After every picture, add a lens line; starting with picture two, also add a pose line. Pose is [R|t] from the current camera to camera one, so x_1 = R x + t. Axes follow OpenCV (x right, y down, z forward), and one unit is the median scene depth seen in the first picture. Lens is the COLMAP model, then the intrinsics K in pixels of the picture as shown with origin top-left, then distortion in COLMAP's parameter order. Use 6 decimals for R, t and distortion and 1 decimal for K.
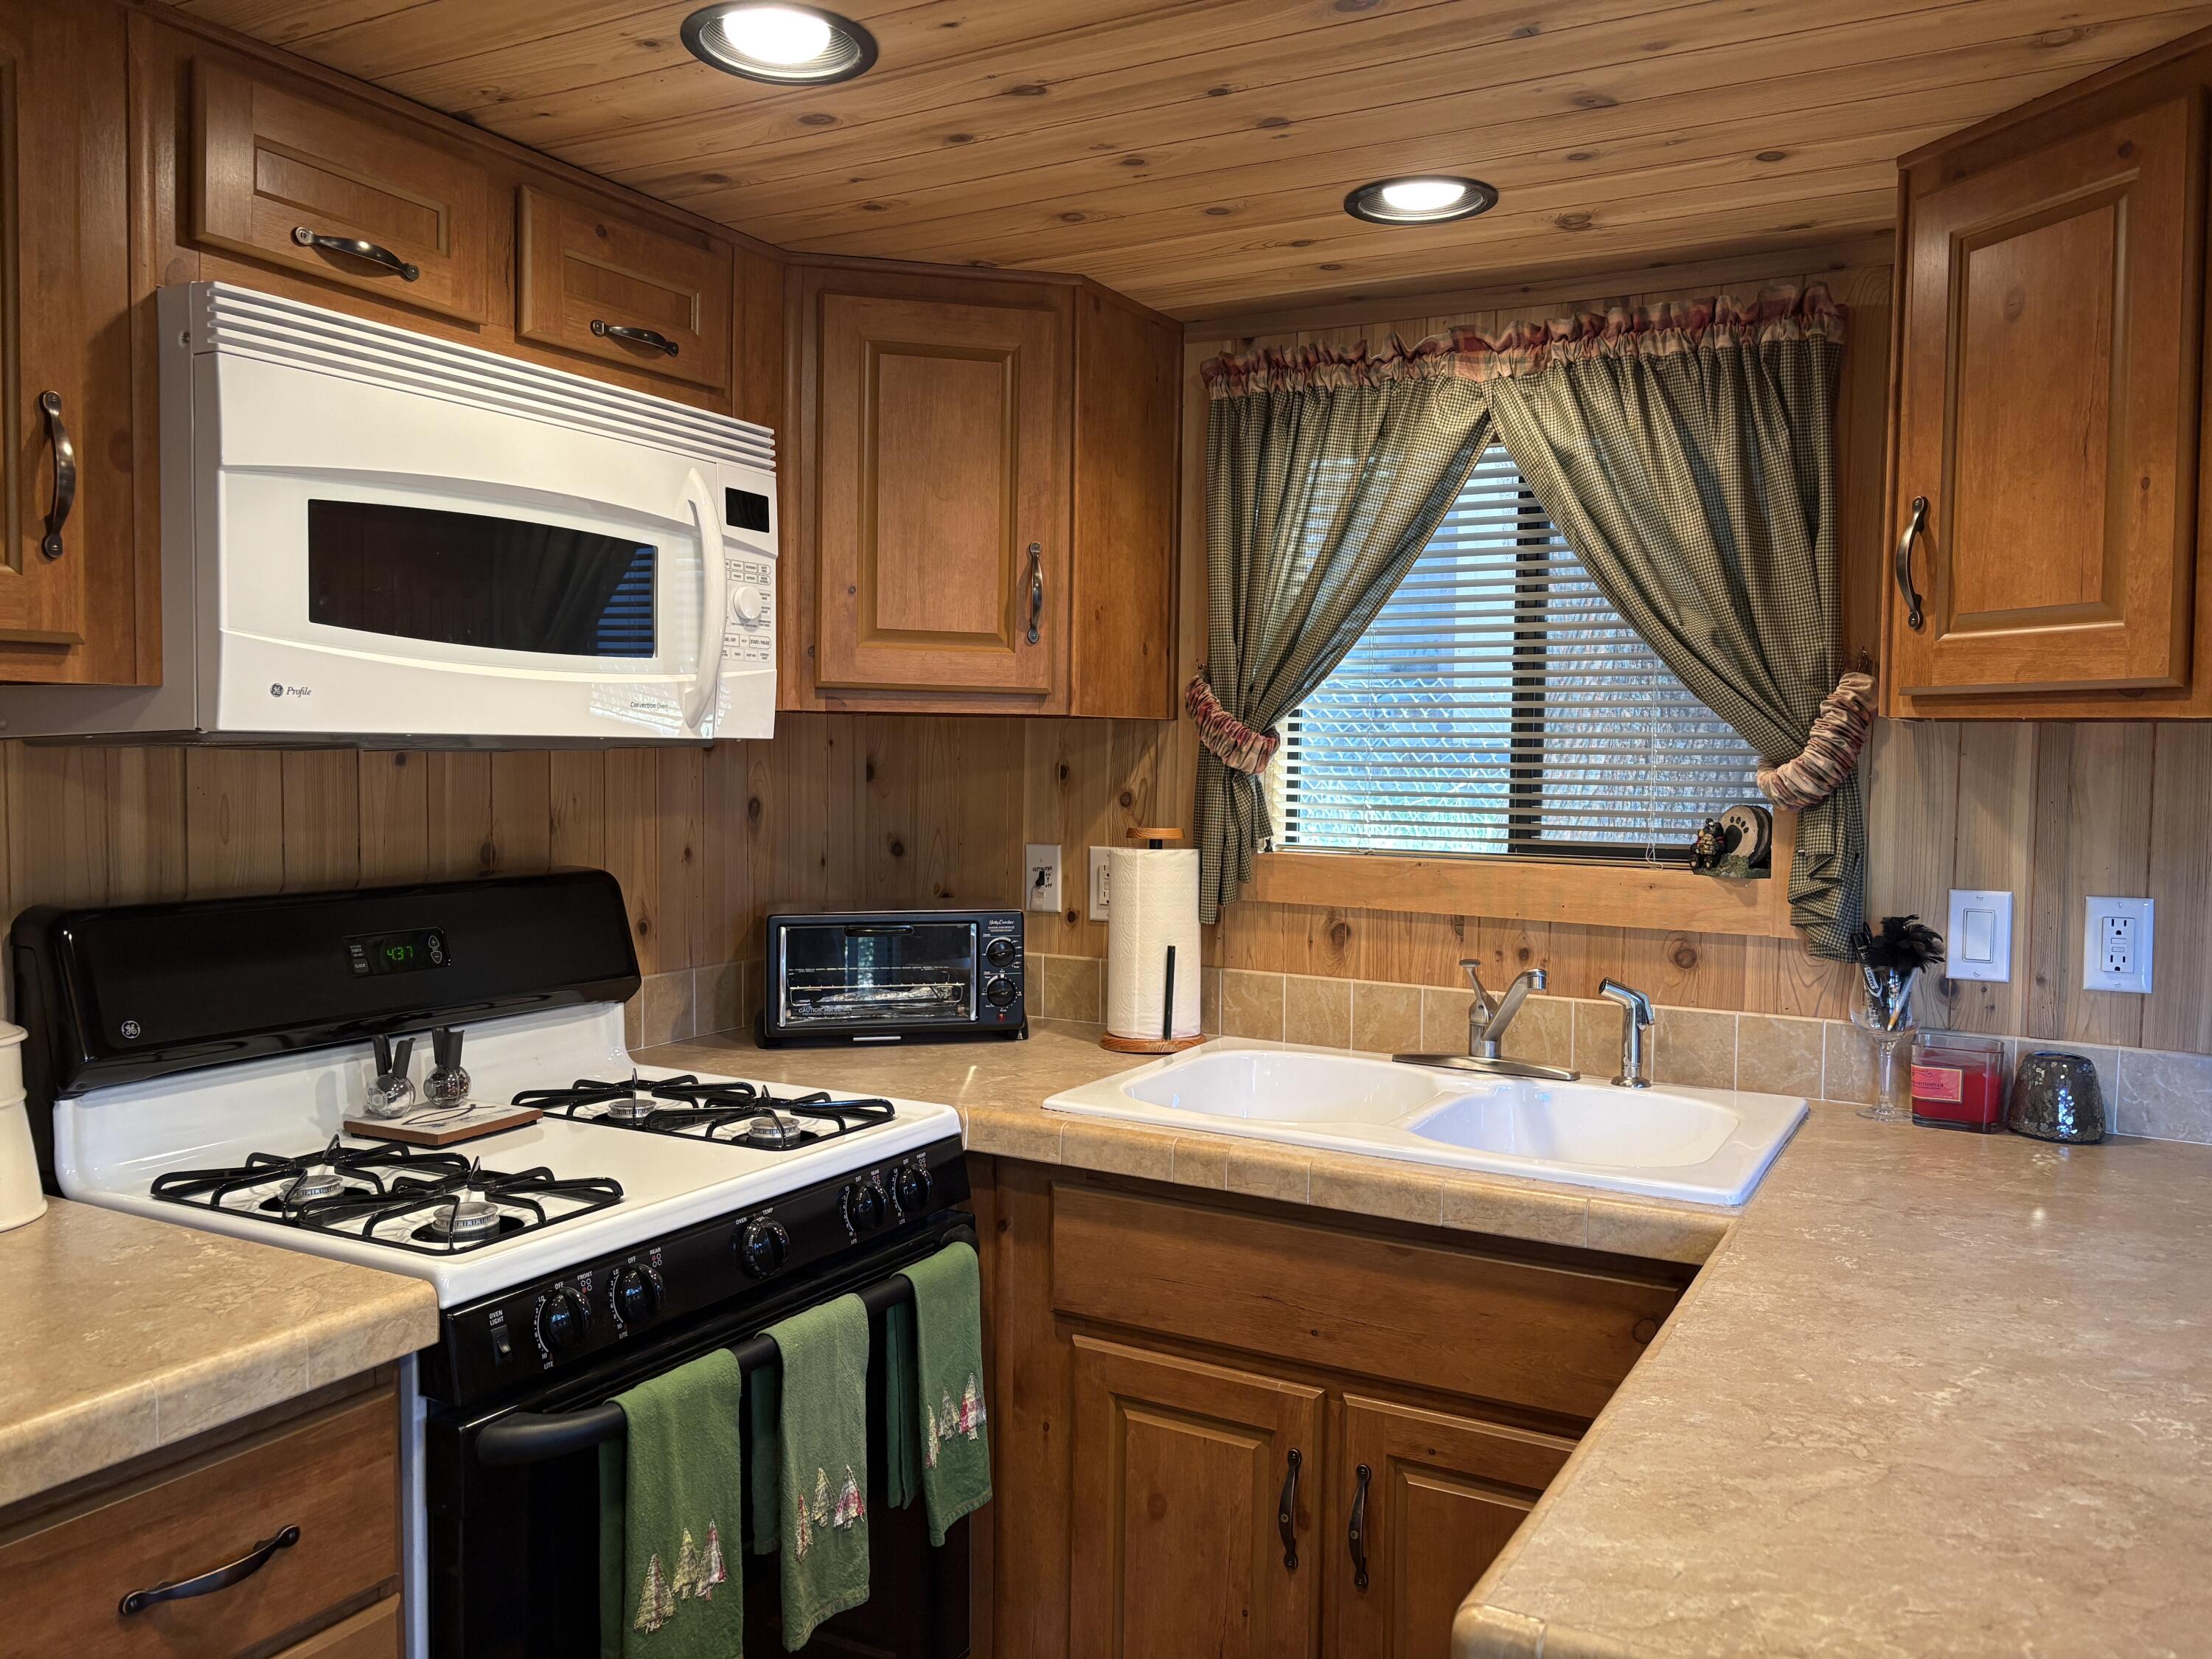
lens RADIAL K [[1672.3, 0, 1102.7], [0, 1672.3, 830.0], [0, 0, 1]] dist [0.051626, -0.057584]
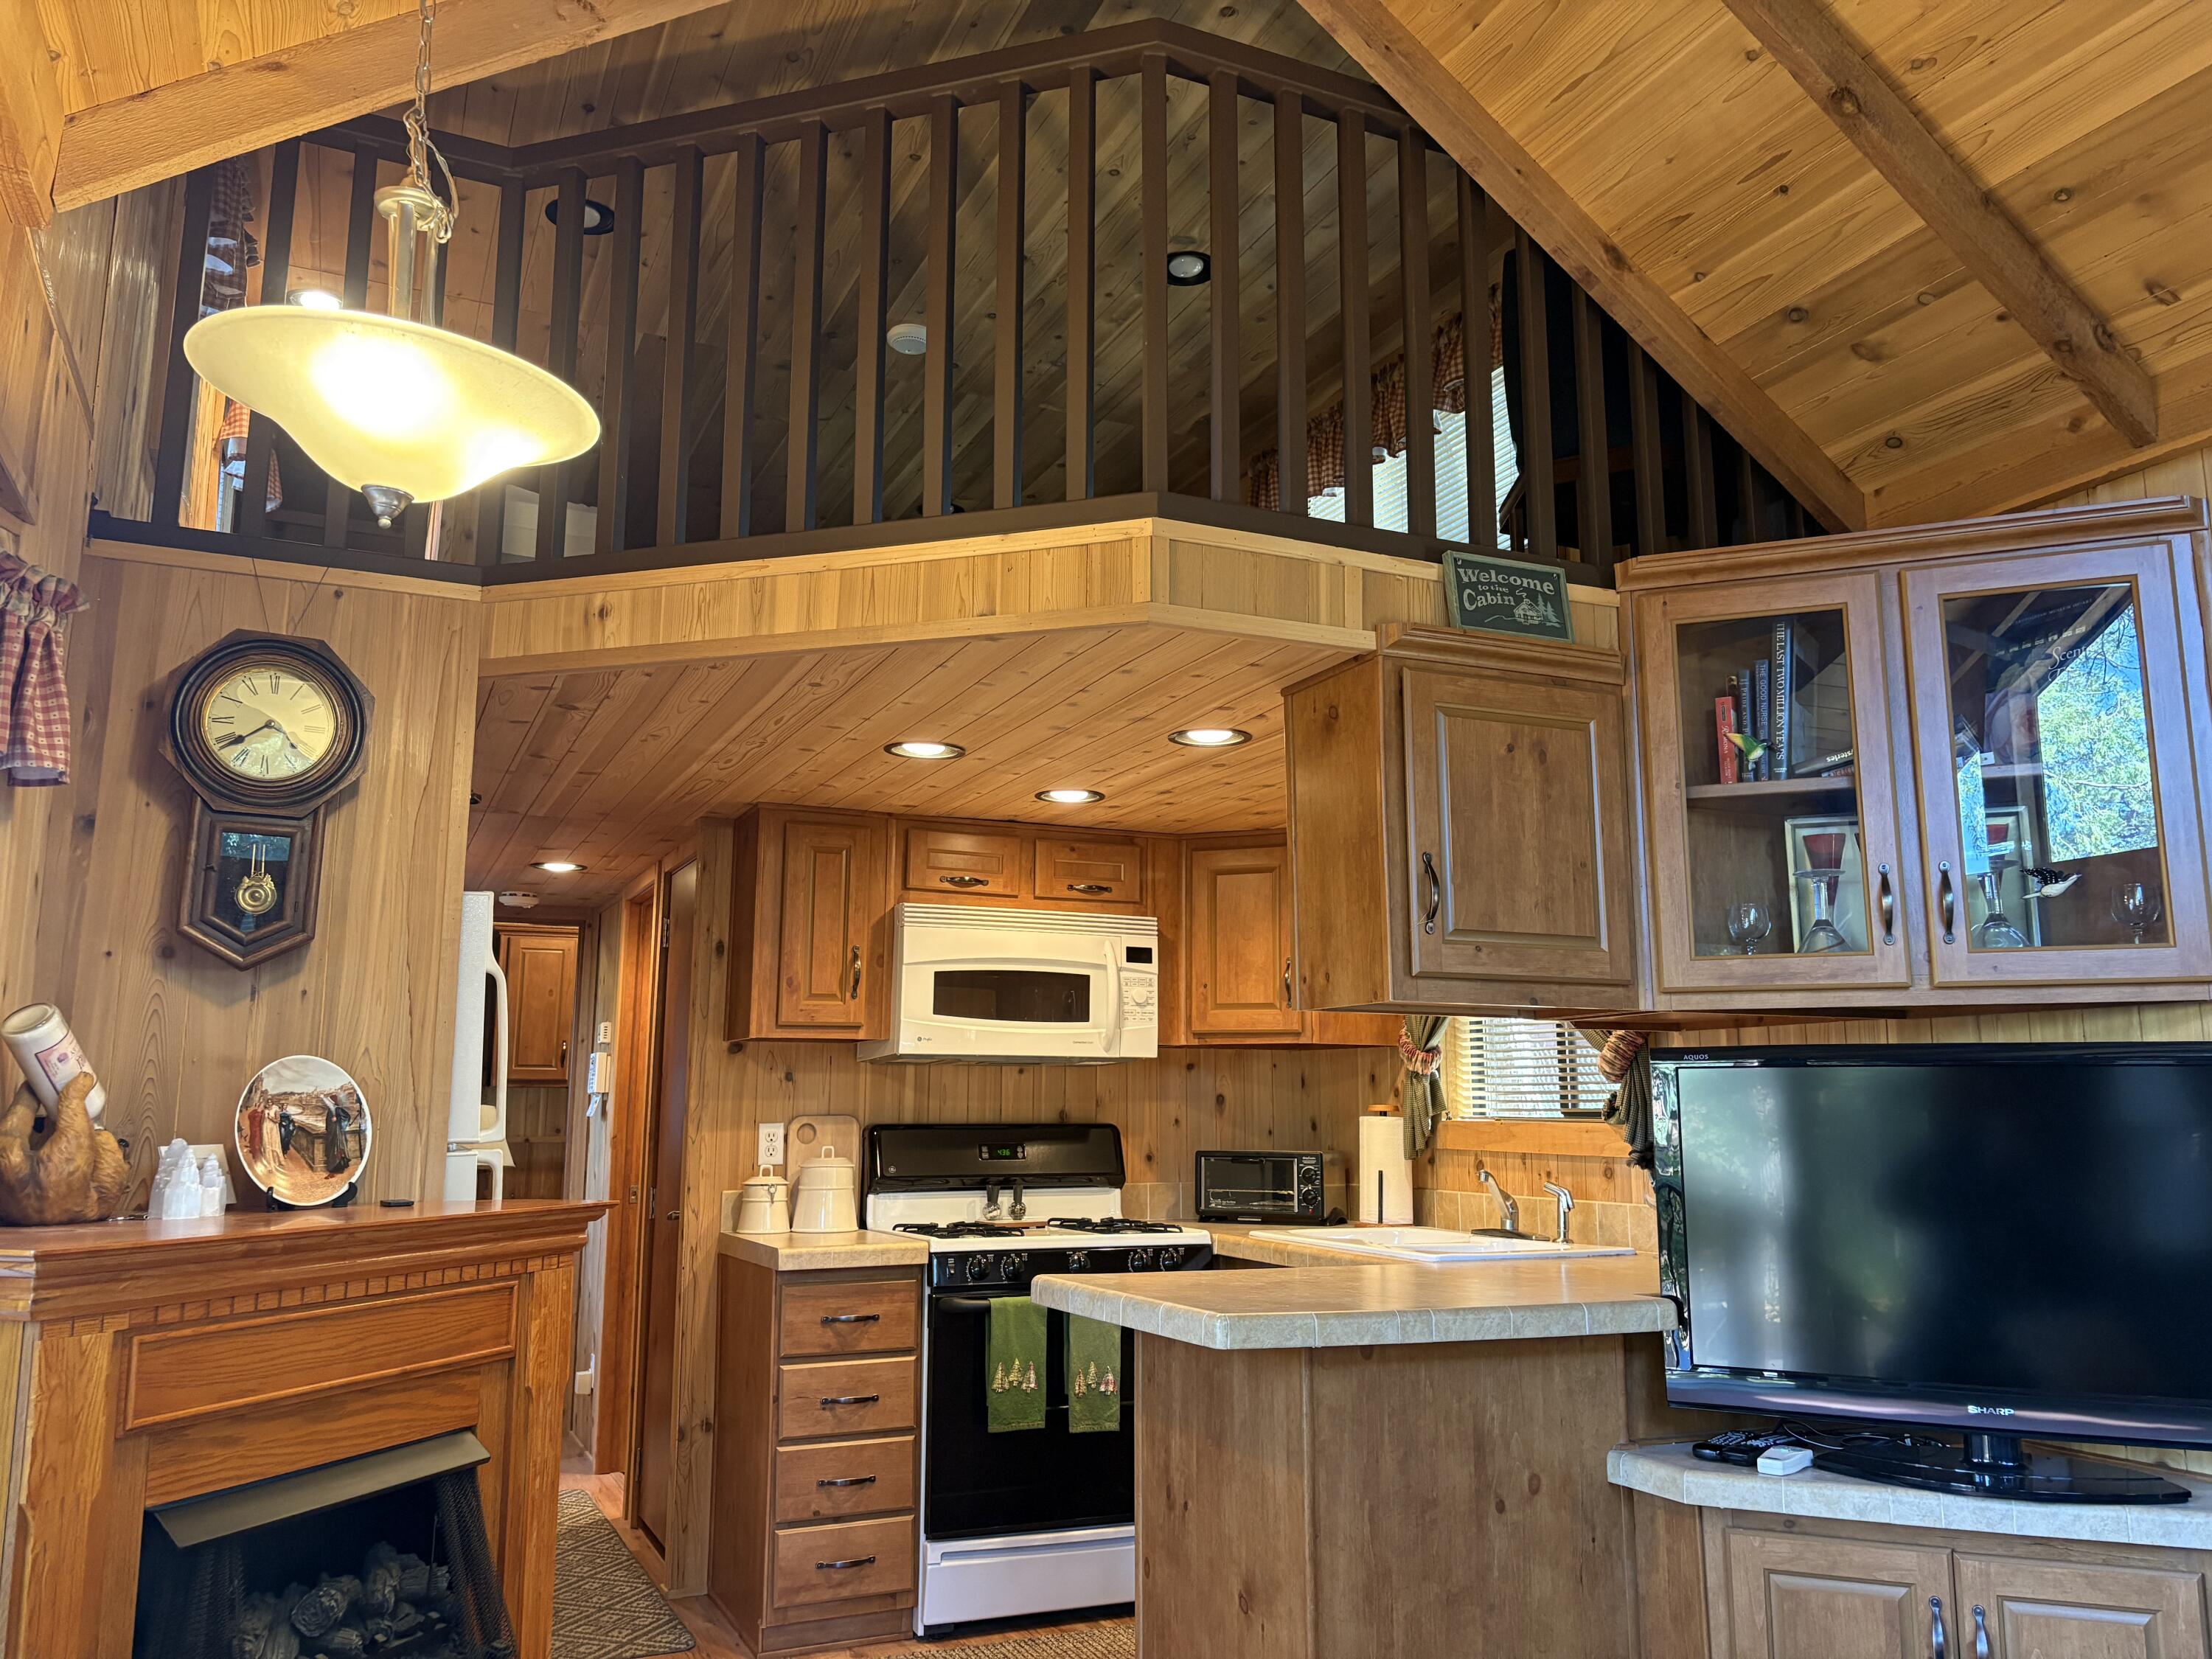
lens RADIAL K [[1672.3, 0, 1113.8], [0, 1672.3, 808.2], [0, 0, 1]] dist [0.051626, -0.057584]
pose [[0.805751, -0.115660, -0.580851, 1.152994], [-0.023378, 0.973770, -0.226329, 0.133613], [0.591793, 0.195944, 0.781912, -0.862455]]
